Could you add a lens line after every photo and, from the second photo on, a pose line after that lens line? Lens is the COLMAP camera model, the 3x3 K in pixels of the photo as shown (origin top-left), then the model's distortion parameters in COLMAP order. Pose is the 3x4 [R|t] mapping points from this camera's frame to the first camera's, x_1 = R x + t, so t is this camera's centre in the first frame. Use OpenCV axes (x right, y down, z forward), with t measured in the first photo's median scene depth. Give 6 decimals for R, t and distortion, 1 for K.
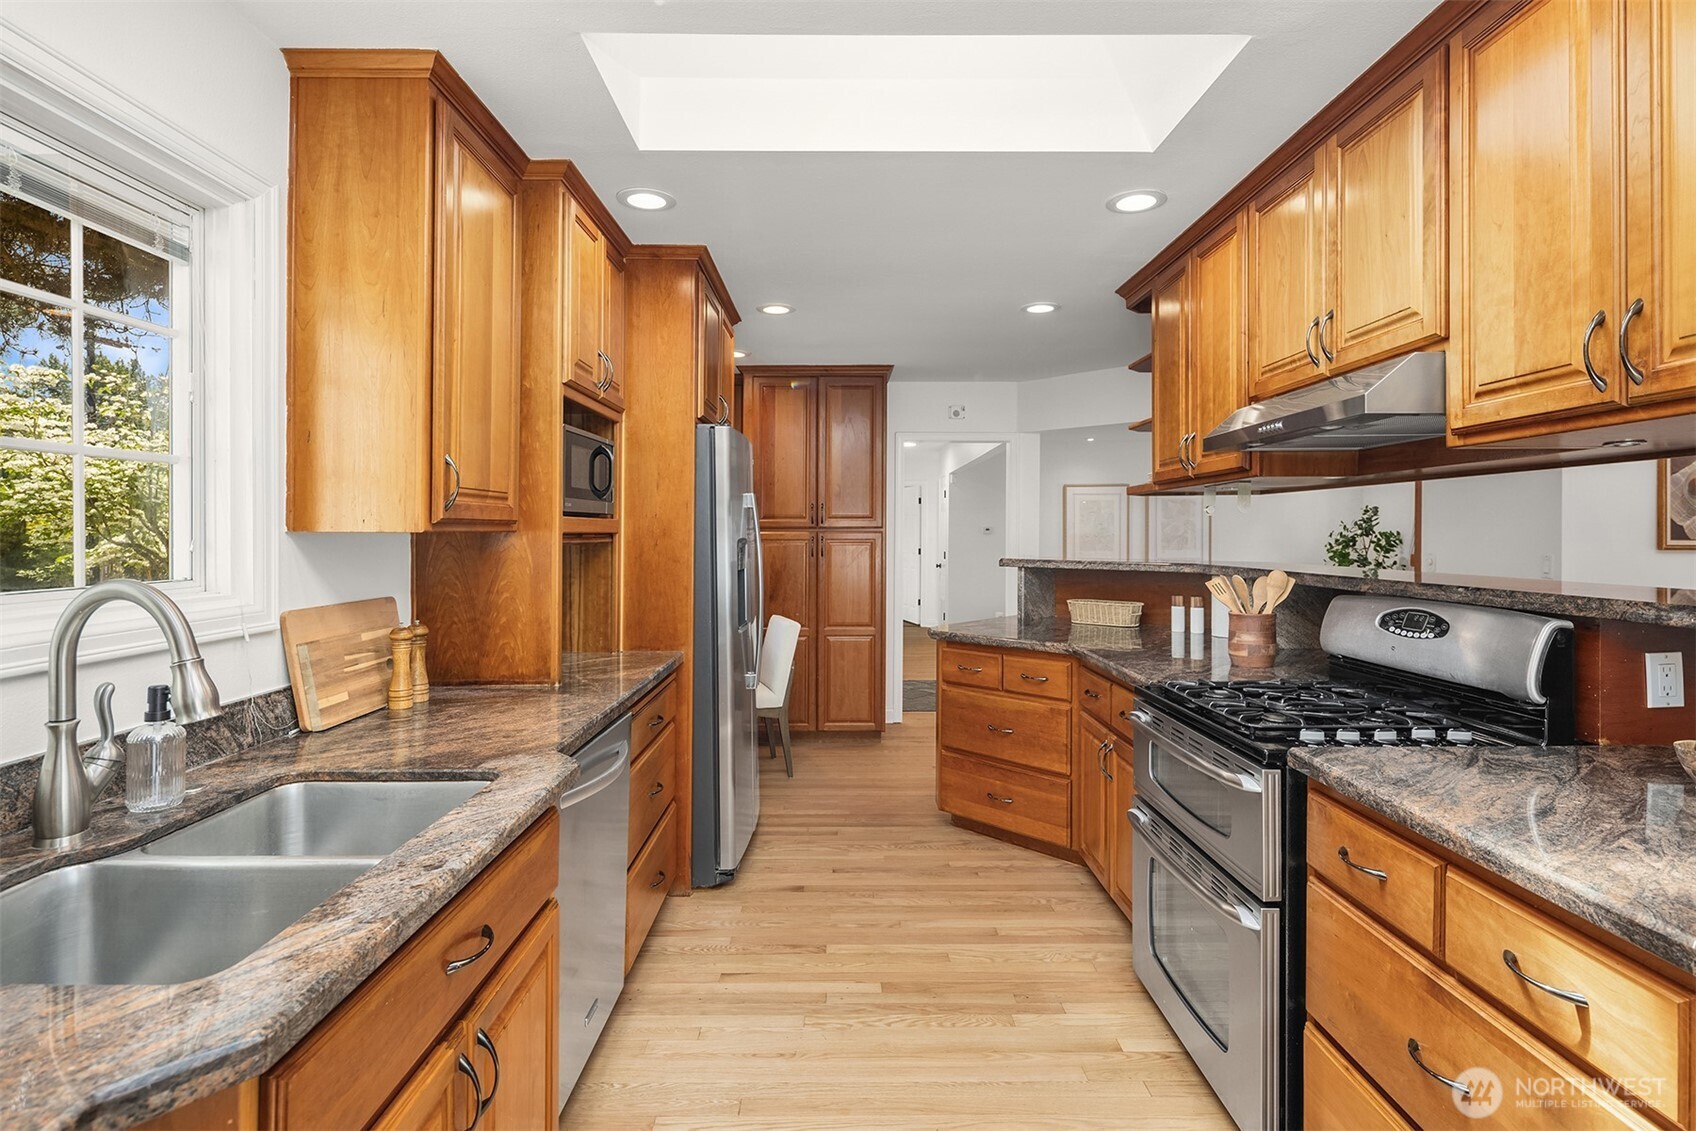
lens RADIAL K [[818.8, 0, 854.9], [0, 818.8, 531.3], [0, 0, 1]] dist [0.001974, -0.000653]
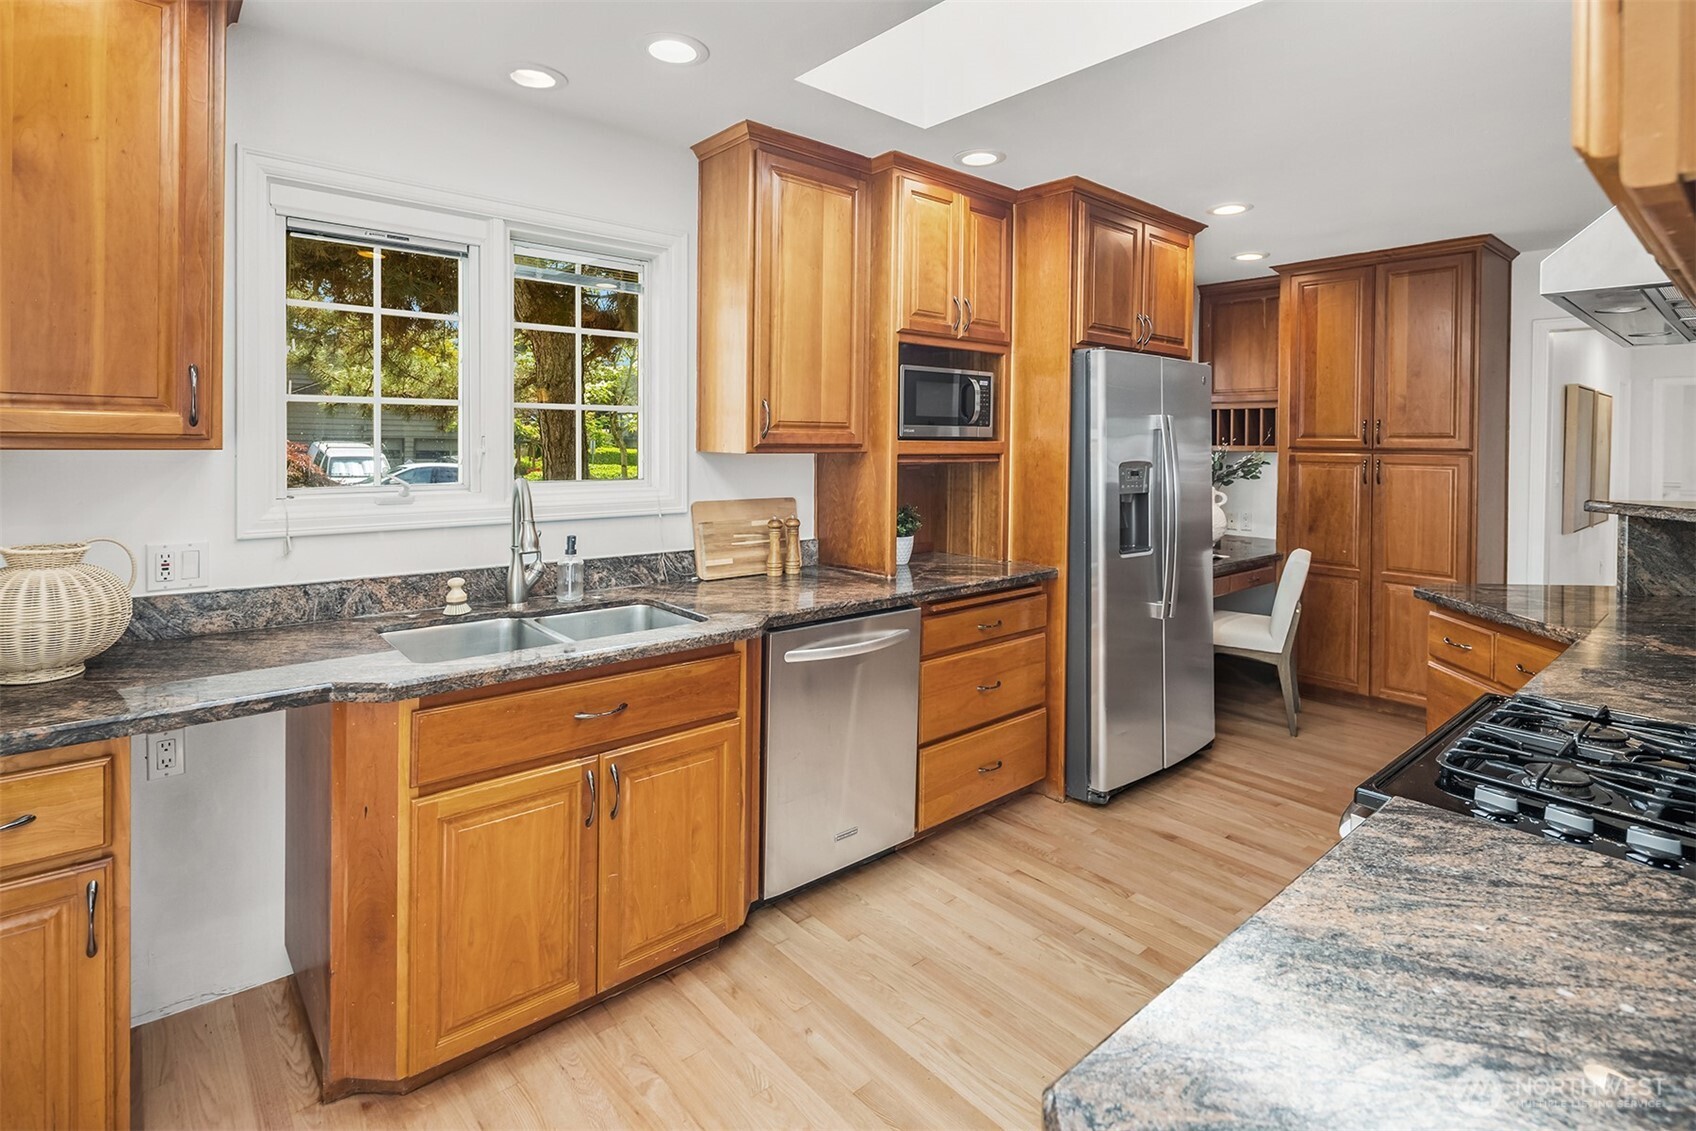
lens RADIAL K [[818.8, 0, 851.3], [0, 818.8, 448.9], [0, 0, 1]] dist [0.001974, -0.000653]
pose [[0.651879, 0.015690, -0.758161, 0.534561], [-0.010232, 0.999877, 0.011894, -0.020286], [0.758254, 0.000004, 0.651959, 0.151324]]
